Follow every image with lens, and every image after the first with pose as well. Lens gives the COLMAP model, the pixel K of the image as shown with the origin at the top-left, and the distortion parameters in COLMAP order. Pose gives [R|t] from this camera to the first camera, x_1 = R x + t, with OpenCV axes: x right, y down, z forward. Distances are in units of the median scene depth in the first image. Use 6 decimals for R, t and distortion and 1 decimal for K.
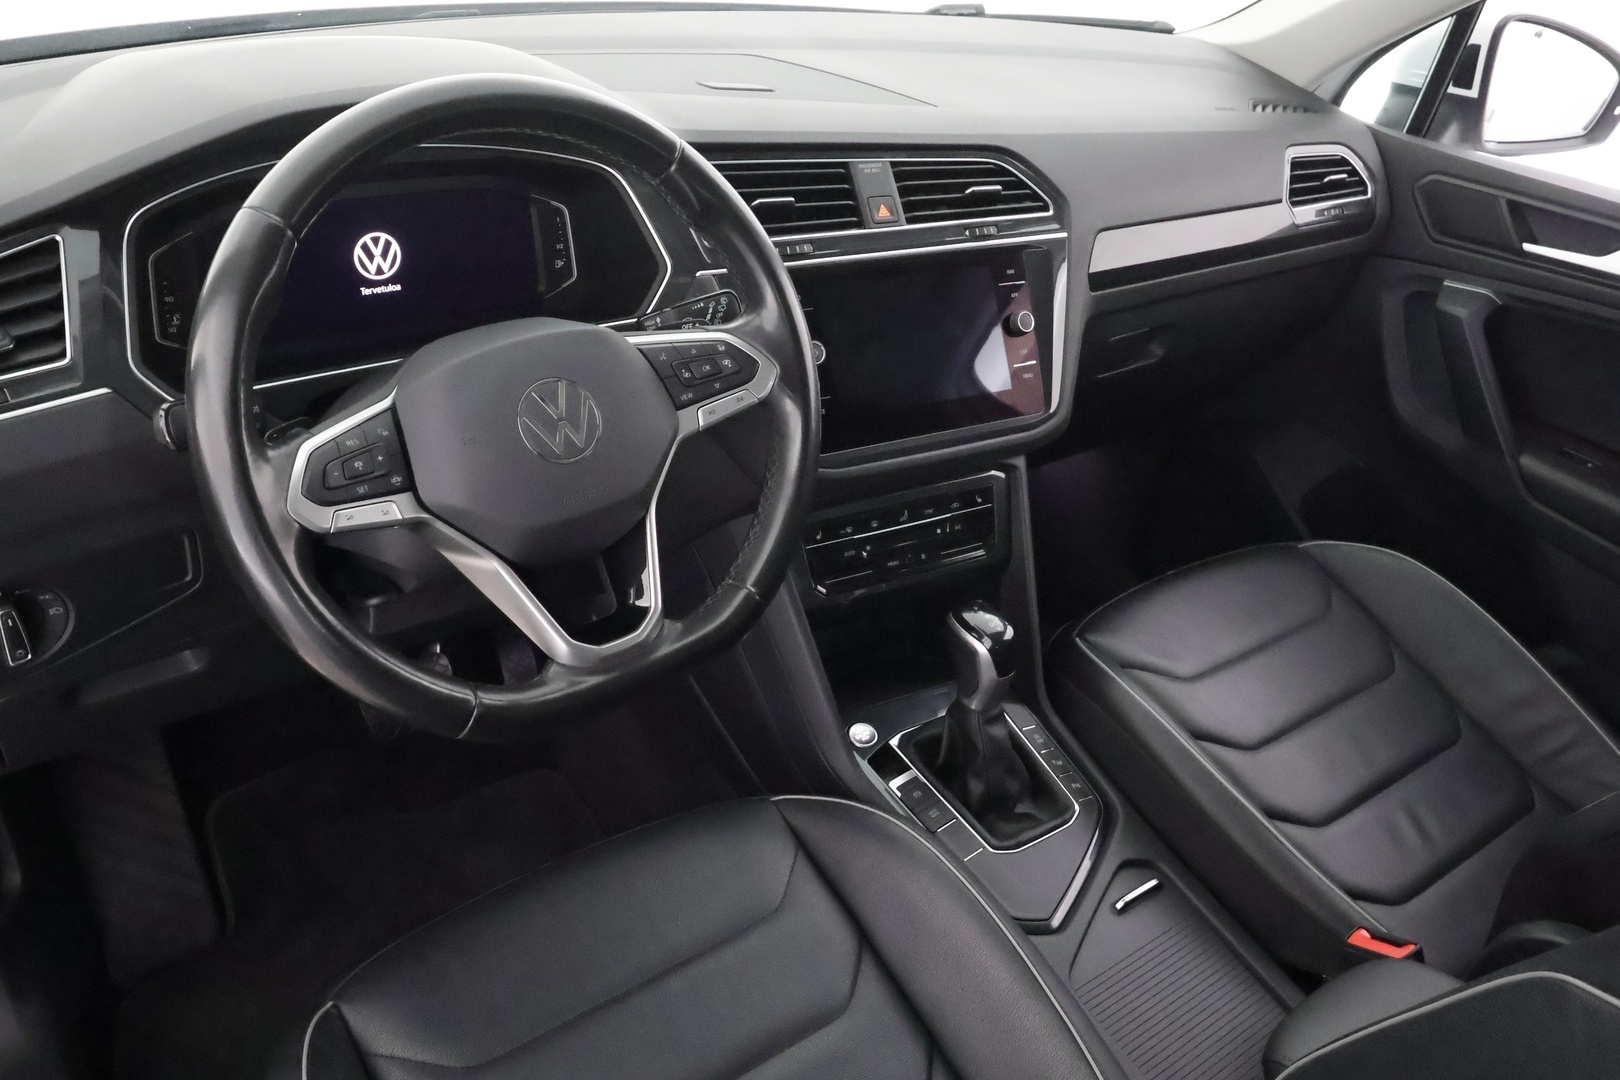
lens RADIAL K [[1291.8, 0, 805.6], [0, 1291.8, 541.1], [0, 0, 1]] dist [0.007352, 0.013724]
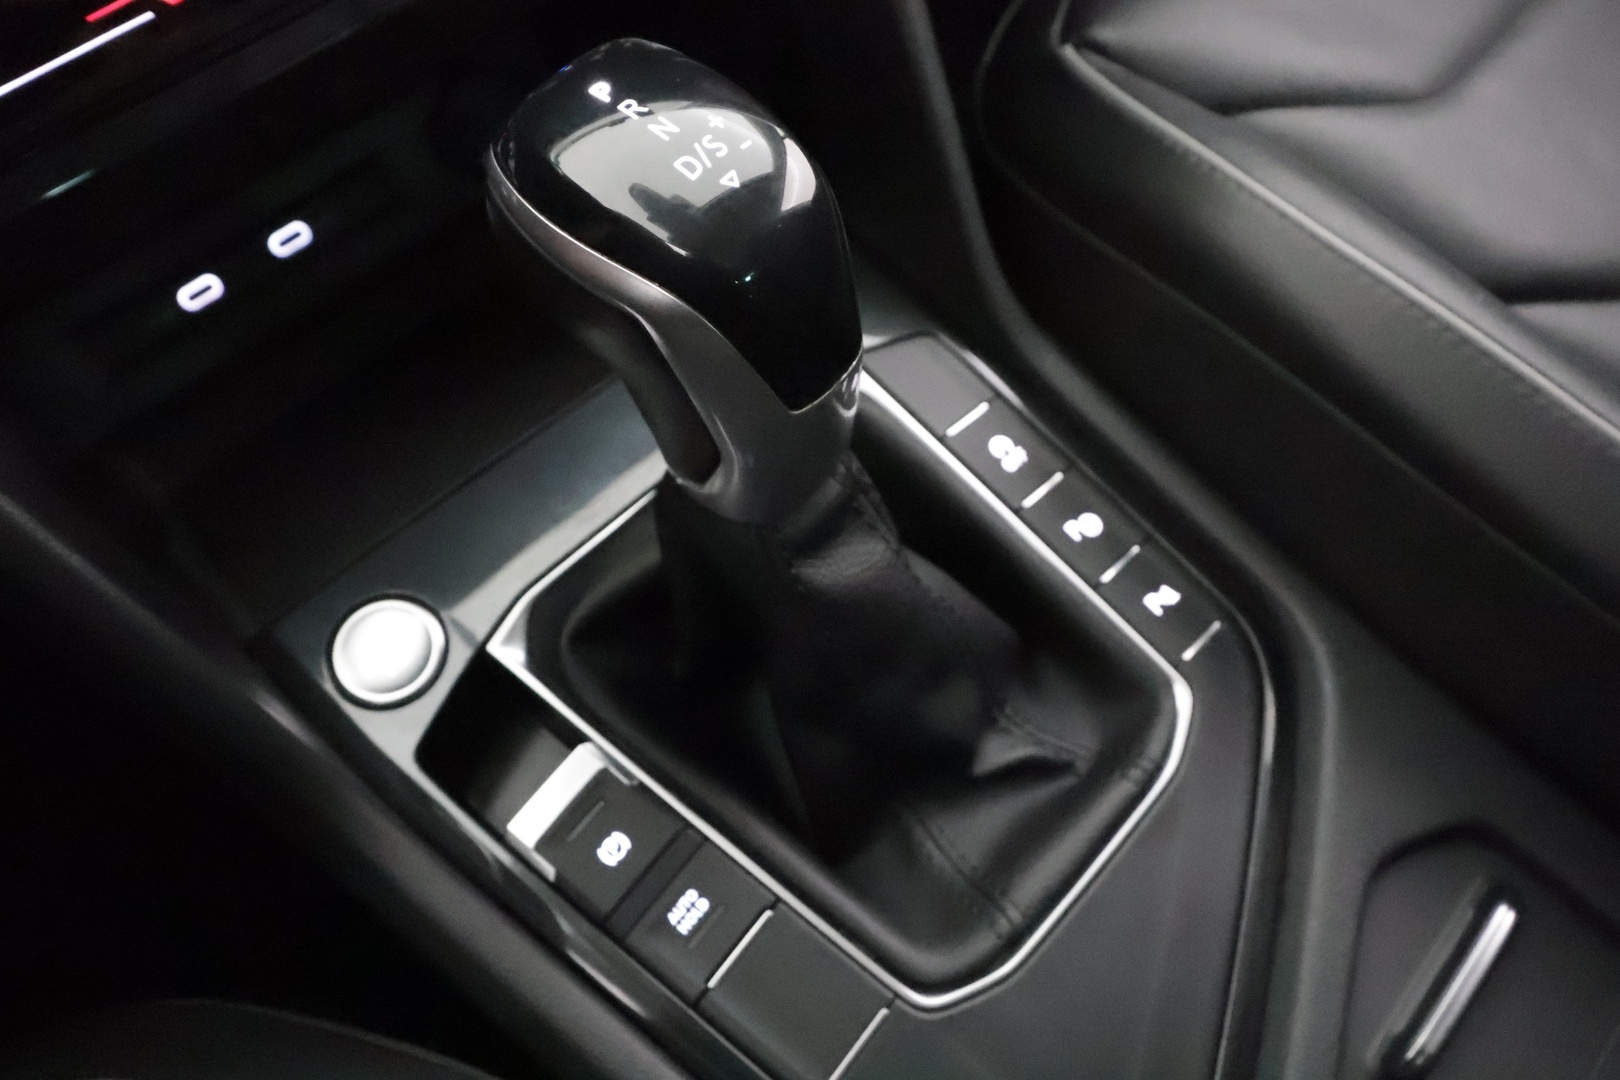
lens RADIAL K [[1291.8, 0, 816.5], [0, 1291.8, 535.8], [0, 0, 1]] dist [0.007352, 0.013724]
pose [[0.968118, -0.250029, -0.015290, 0.150932], [0.232022, 0.872040, 0.430943, 0.034386], [-0.094415, -0.420751, 0.902250, 0.802352]]
